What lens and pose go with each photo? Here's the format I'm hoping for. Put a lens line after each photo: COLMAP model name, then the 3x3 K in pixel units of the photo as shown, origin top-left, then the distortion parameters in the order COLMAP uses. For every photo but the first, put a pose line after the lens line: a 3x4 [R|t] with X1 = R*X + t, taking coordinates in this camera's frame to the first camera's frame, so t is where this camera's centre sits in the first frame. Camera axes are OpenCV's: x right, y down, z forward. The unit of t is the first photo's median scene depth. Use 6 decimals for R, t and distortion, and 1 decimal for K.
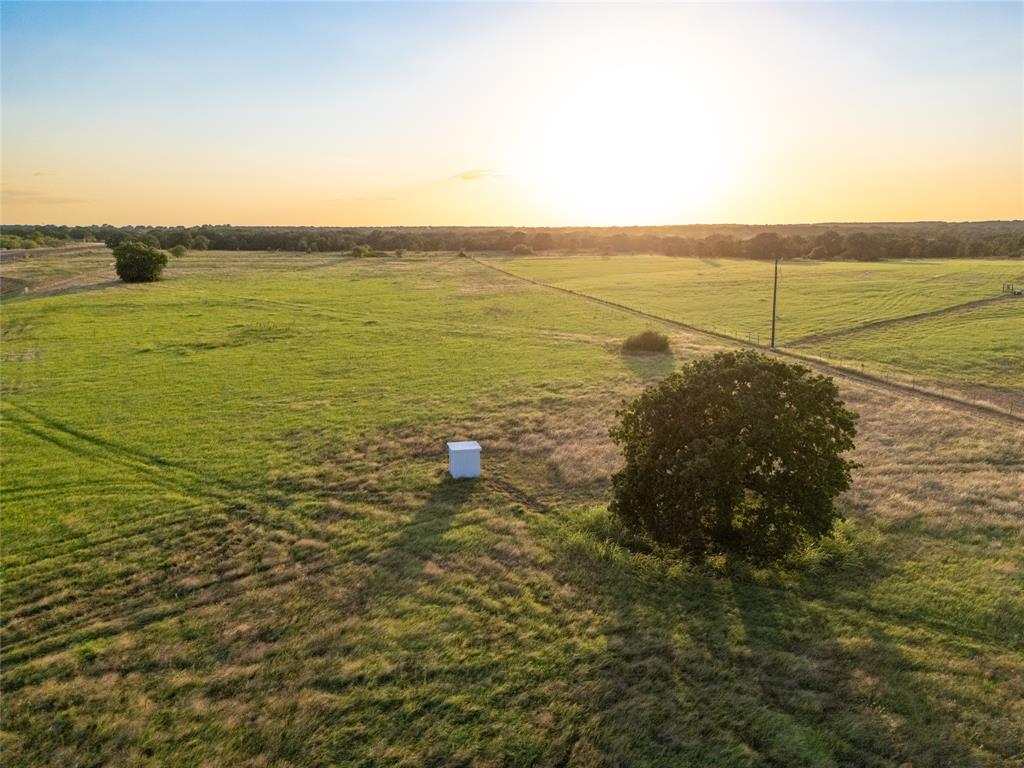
lens RADIAL K [[762.6, 0, 506.5], [0, 762.6, 384.0], [0, 0, 1]] dist [0.075516, -0.066359]
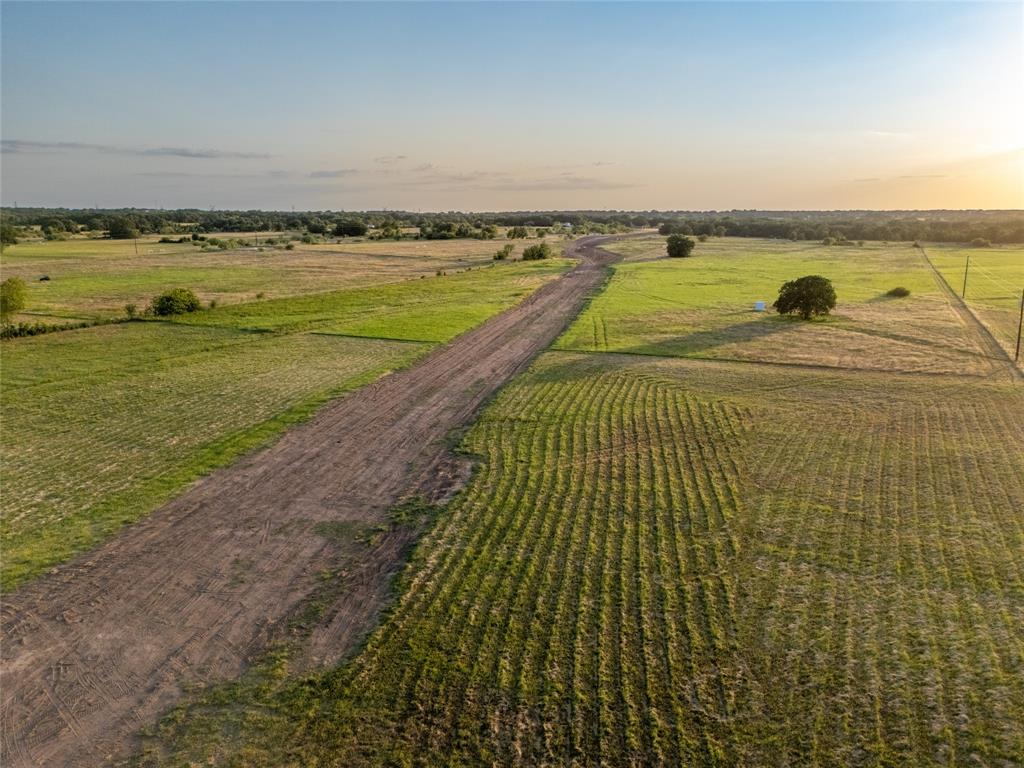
lens RADIAL K [[762.6, 0, 506.5], [0, 762.6, 384.0], [0, 0, 1]] dist [0.075516, -0.066359]
pose [[0.796879, 0.142826, -0.587013, 0.210363], [-0.129483, 0.989451, 0.064968, 0.068315], [0.590099, 0.024236, 0.806967, -0.474538]]
